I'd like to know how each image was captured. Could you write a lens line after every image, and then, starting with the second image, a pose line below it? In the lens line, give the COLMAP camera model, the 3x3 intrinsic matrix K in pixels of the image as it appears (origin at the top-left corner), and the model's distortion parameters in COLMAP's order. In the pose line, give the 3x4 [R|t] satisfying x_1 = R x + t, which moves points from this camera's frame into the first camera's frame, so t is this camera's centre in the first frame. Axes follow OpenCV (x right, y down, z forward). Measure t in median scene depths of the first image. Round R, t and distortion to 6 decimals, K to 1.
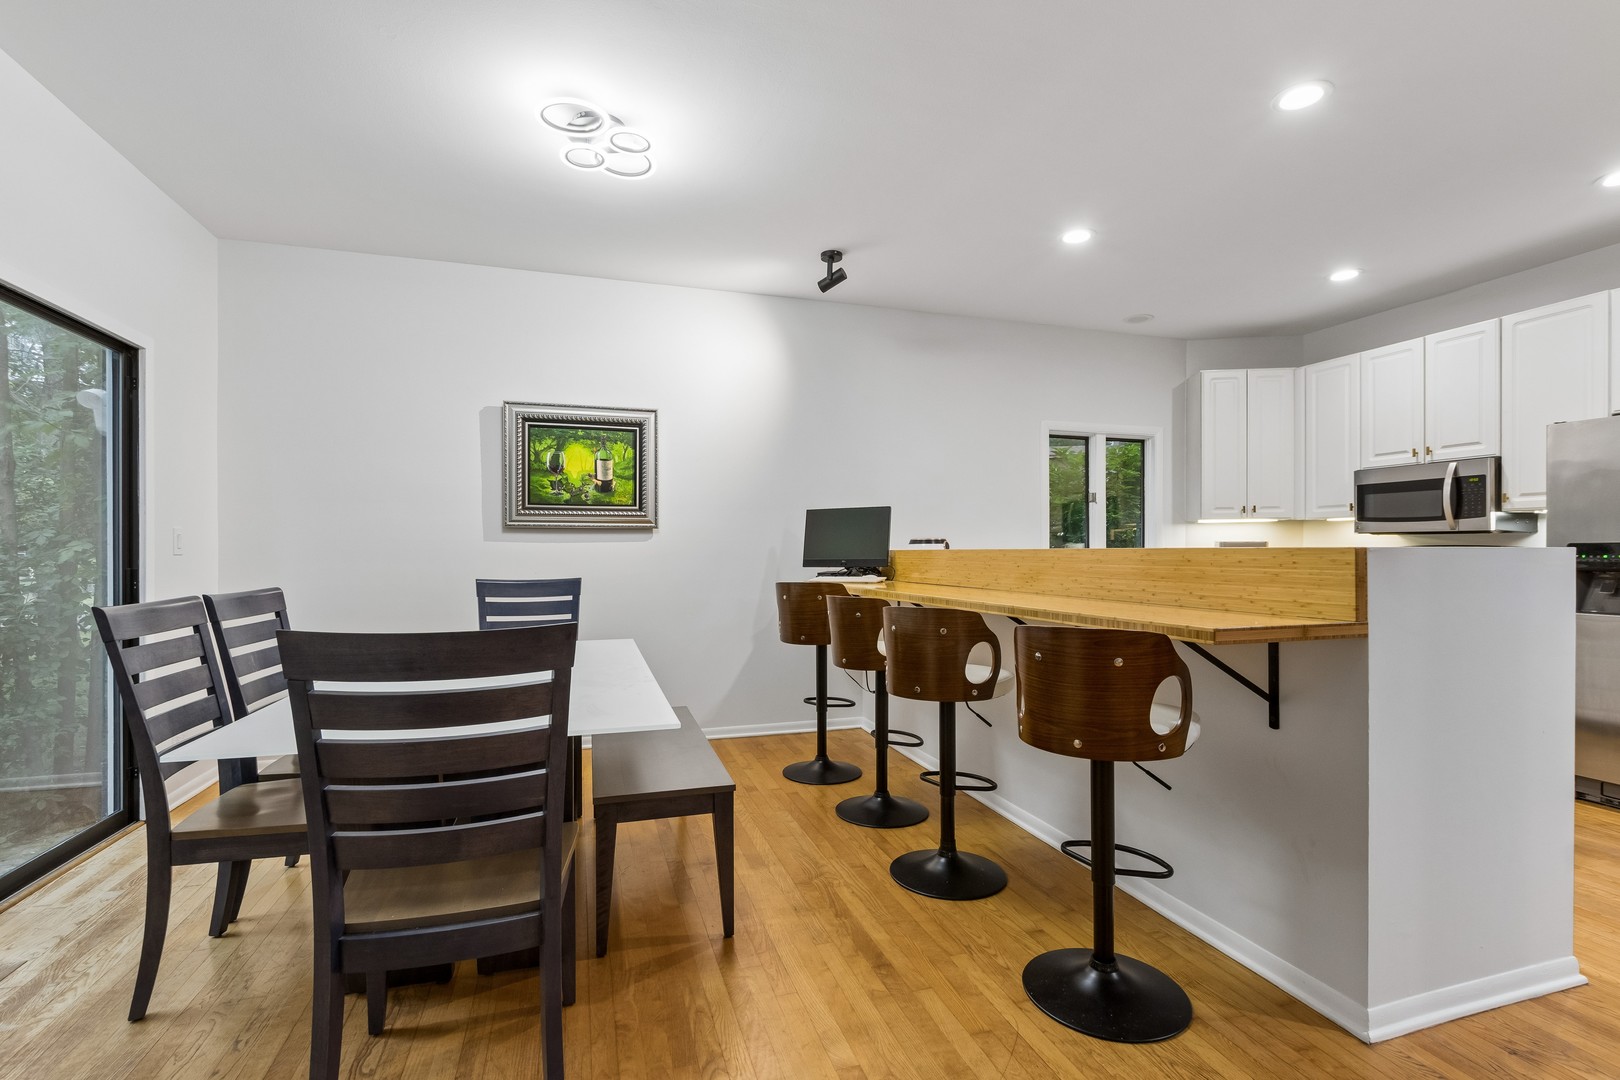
lens RADIAL K [[744.9, 0, 811.4], [0, 744.9, 543.1], [0, 0, 1]] dist [0.002776, 0.000081]
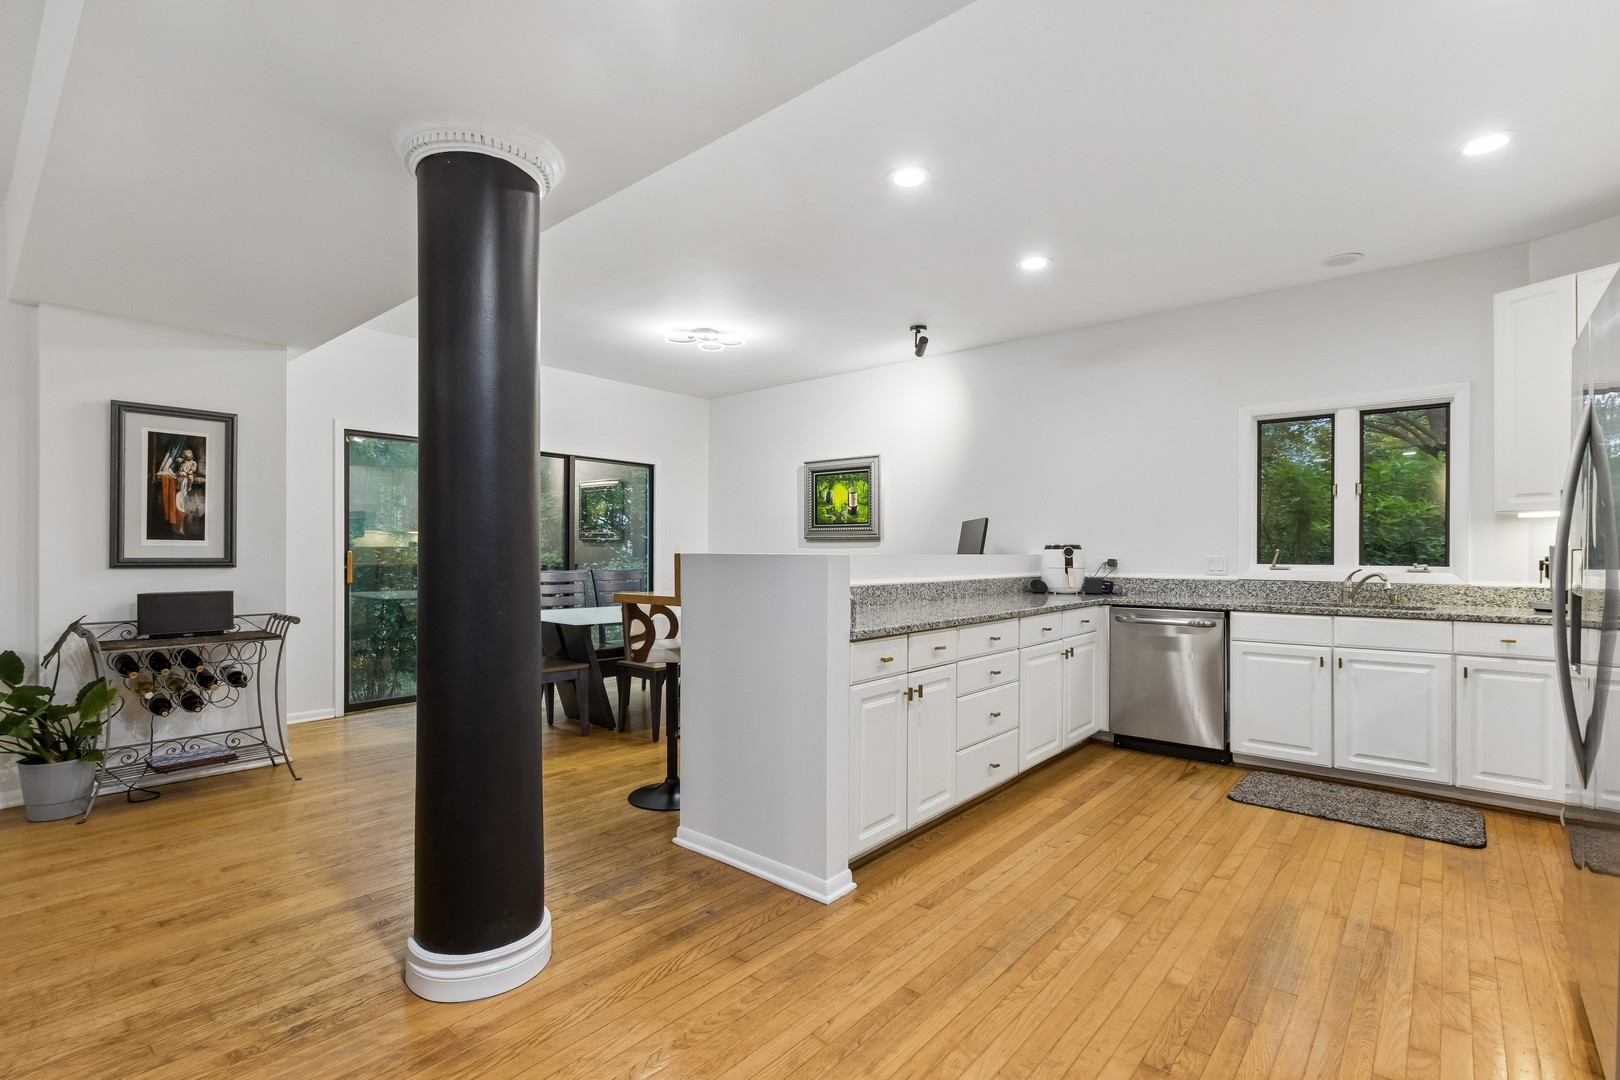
lens RADIAL K [[744.9, 0, 814.8], [0, 744.9, 549.5], [0, 0, 1]] dist [0.002776, 0.000081]
pose [[0.538041, -0.000618, -0.842918, 0.940948], [0.001414, 0.999999, 0.000170, 0.000508], [0.842917, -0.001283, 0.538042, 0.138484]]
